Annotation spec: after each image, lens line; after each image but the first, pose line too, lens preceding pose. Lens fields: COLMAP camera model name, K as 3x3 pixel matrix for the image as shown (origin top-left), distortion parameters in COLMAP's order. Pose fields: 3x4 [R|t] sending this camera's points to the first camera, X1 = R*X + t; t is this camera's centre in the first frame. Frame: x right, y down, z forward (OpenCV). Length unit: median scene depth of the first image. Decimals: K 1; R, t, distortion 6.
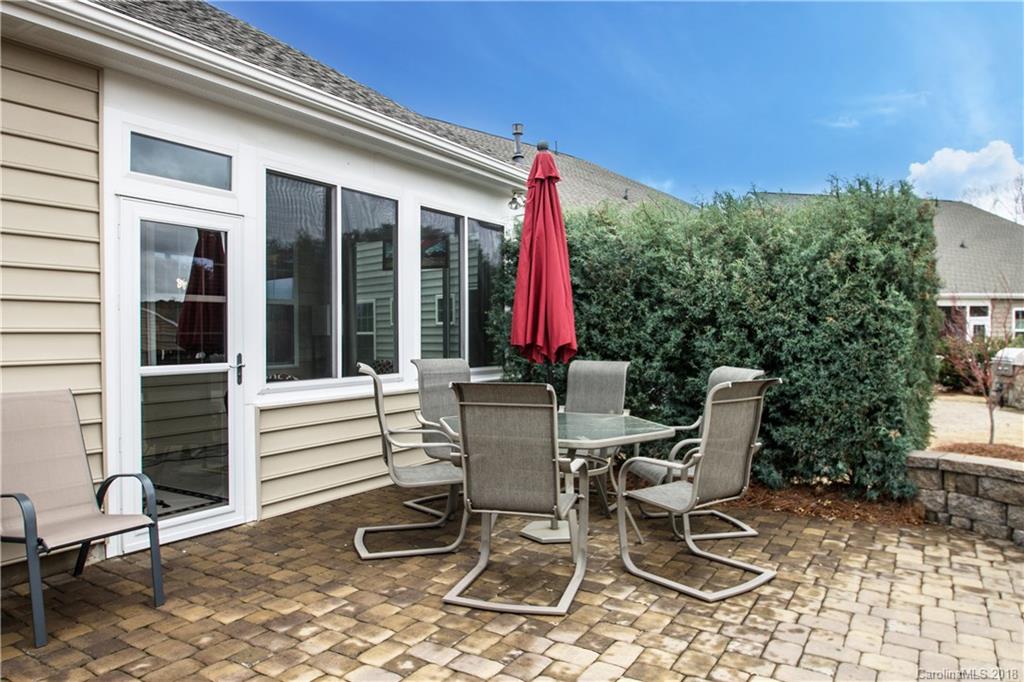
lens RADIAL K [[703.8, 0, 512.0], [0, 703.8, 341.0], [0, 0, 1]] dist [-0.052680, -0.000205]
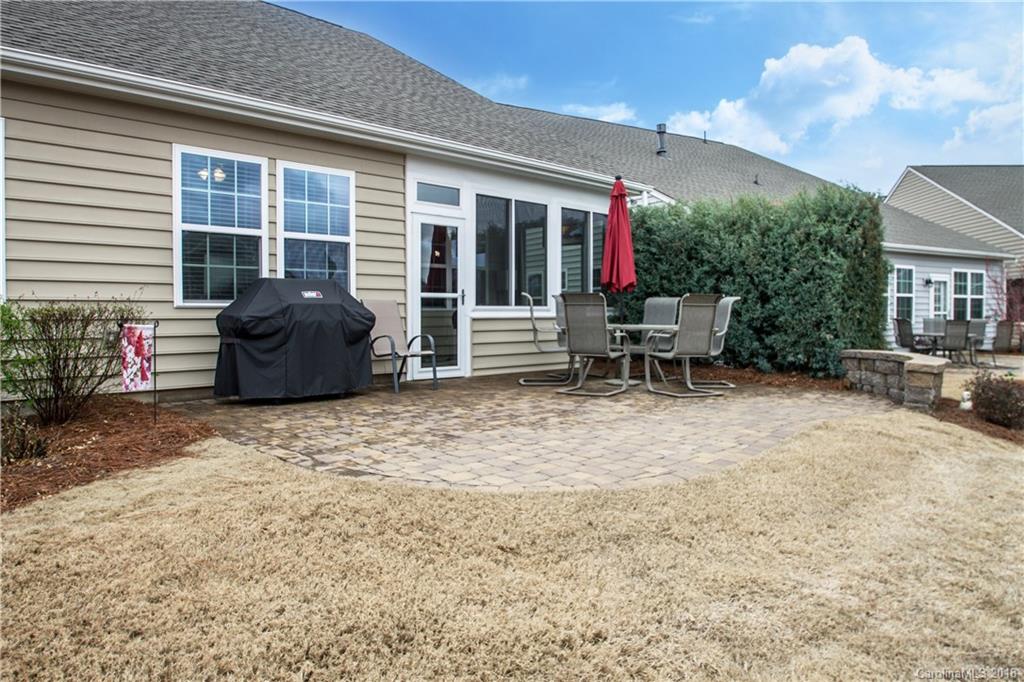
lens RADIAL K [[703.8, 0, 512.0], [0, 703.8, 341.0], [0, 0, 1]] dist [-0.052680, -0.000205]
pose [[0.969146, 0.011755, -0.246209, 0.210995], [-0.004676, 0.999559, 0.029315, 0.095138], [0.246445, -0.027259, 0.968773, -0.806885]]
